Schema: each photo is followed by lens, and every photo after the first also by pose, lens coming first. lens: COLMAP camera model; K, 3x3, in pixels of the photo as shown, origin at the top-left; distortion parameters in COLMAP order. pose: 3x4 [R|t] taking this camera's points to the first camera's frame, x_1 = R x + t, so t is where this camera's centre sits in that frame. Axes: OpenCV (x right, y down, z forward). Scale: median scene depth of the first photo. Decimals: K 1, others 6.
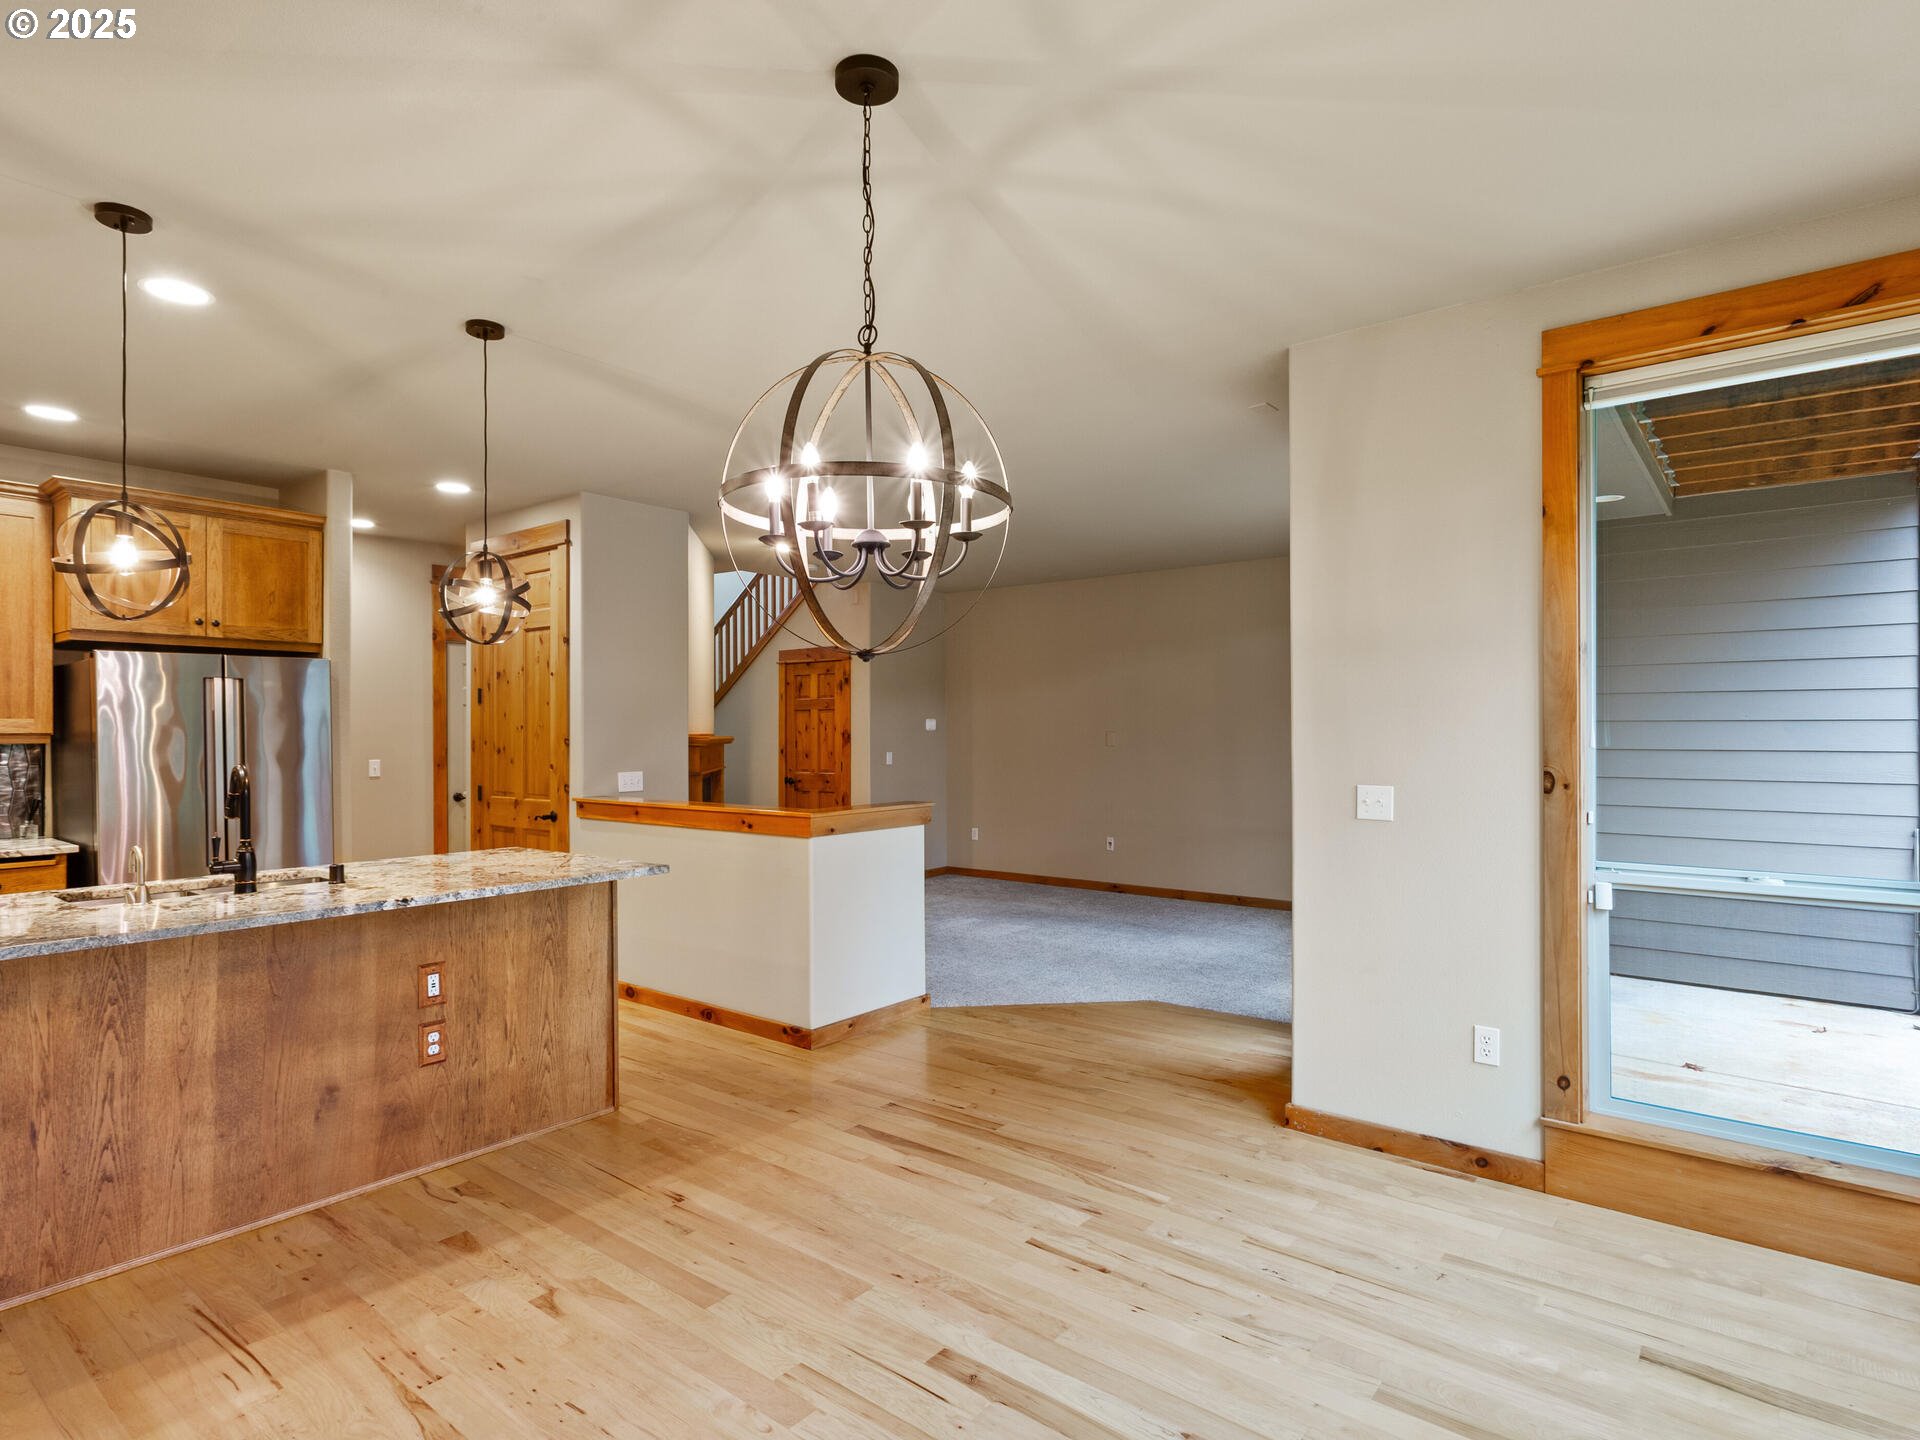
lens RADIAL K [[1029.2, 0, 942.0], [0, 1029.2, 732.7], [0, 0, 1]] dist [-0.002823, 0.003407]
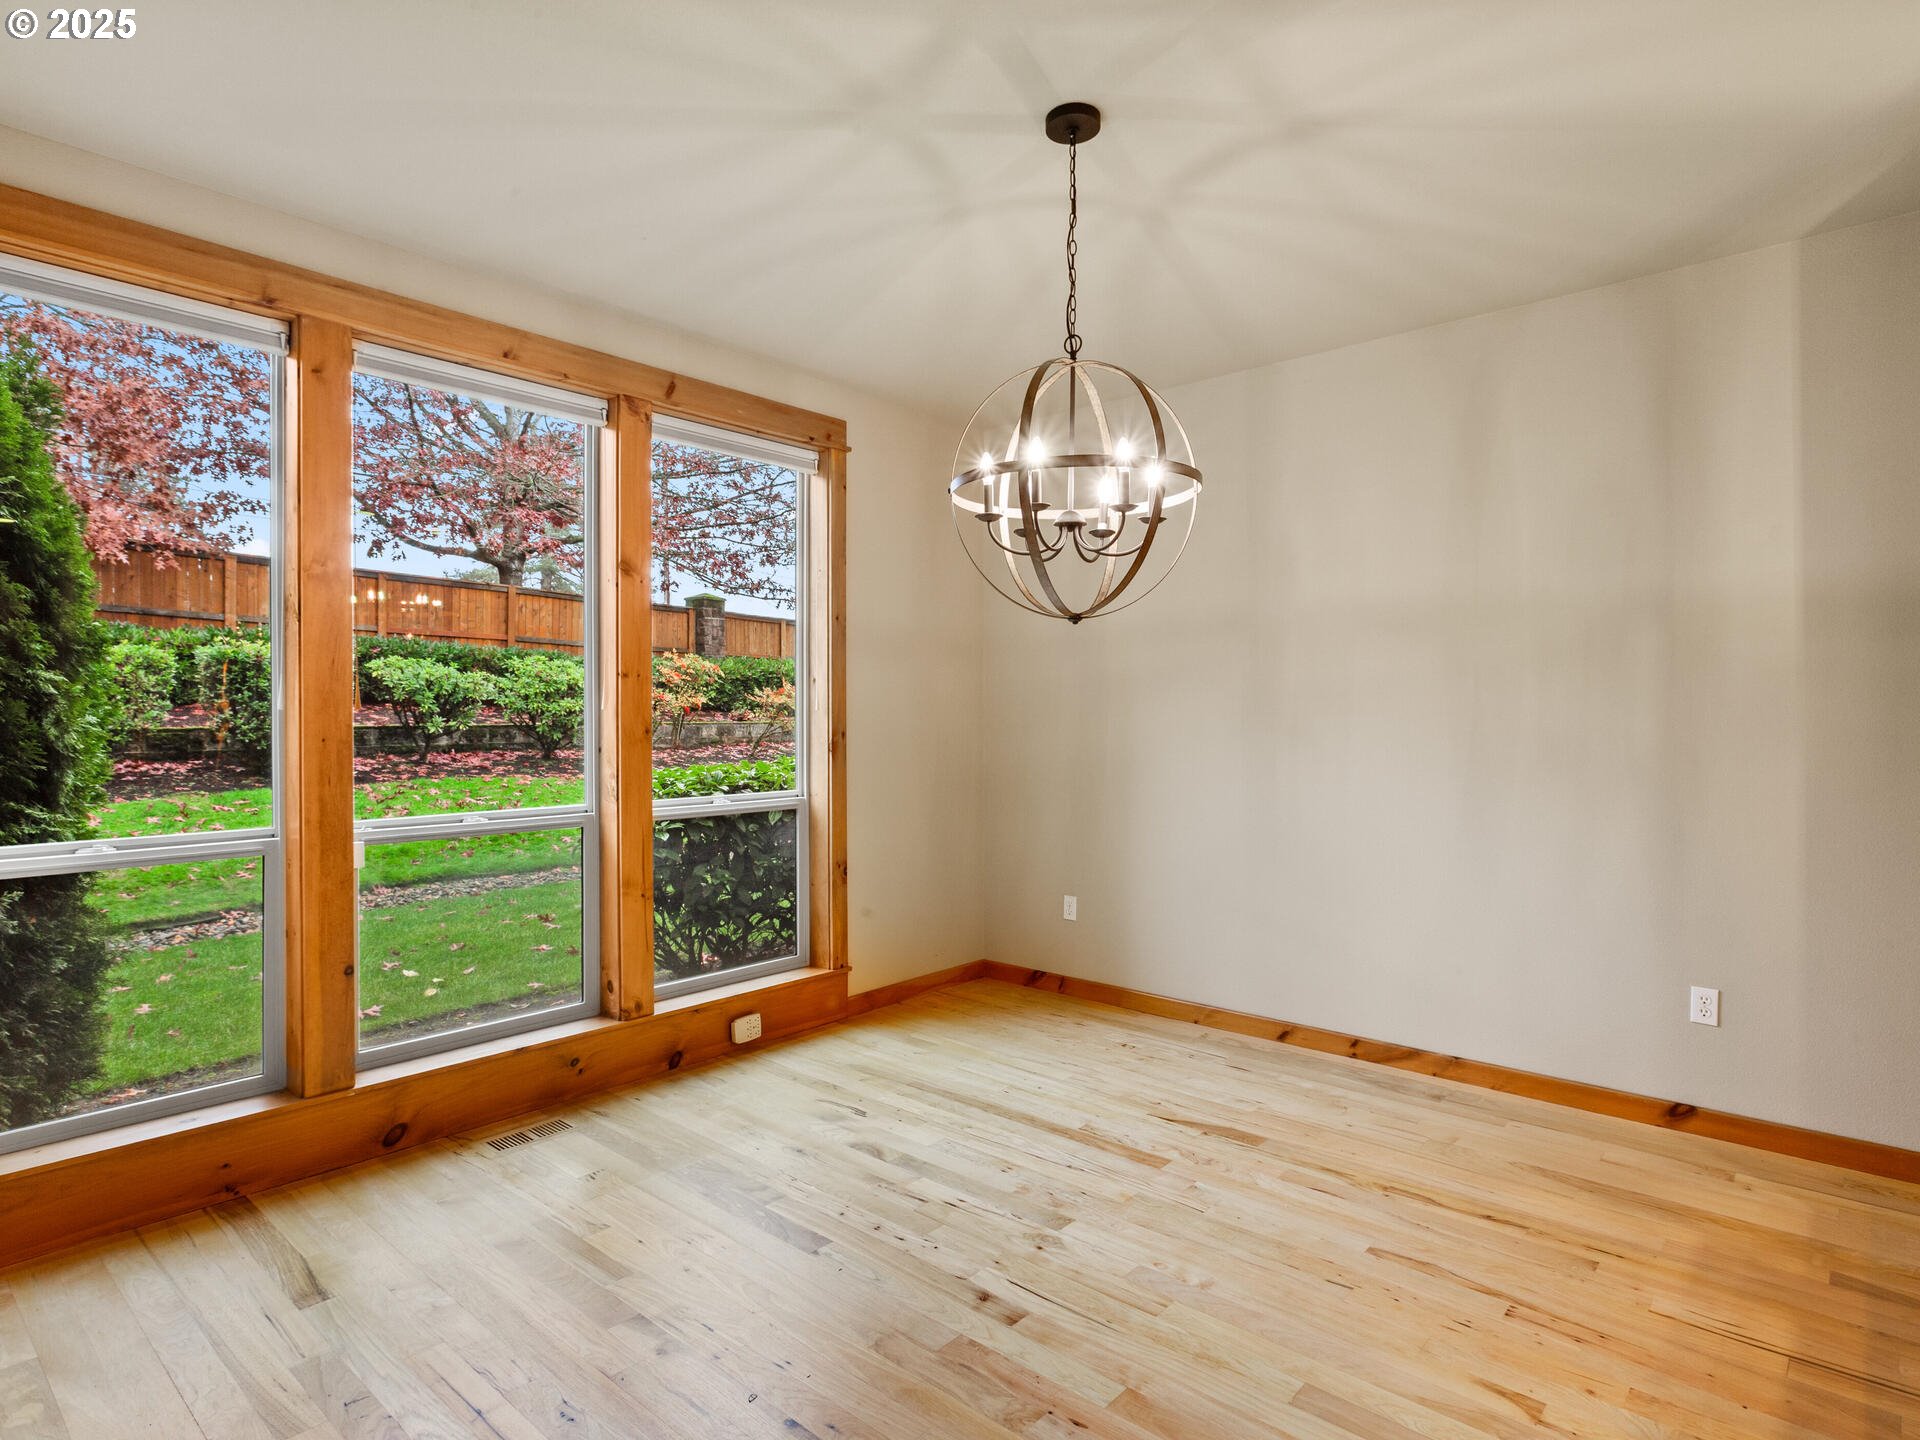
lens RADIAL K [[1029.2, 0, 942.8], [0, 1029.2, 715.5], [0, 0, 1]] dist [-0.002823, 0.003407]
pose [[-0.999143, 0.003411, 0.041258, 0.016382], [0.003557, 0.999988, 0.003453, 0.018811], [-0.041245, 0.003597, -0.999143, 1.314362]]
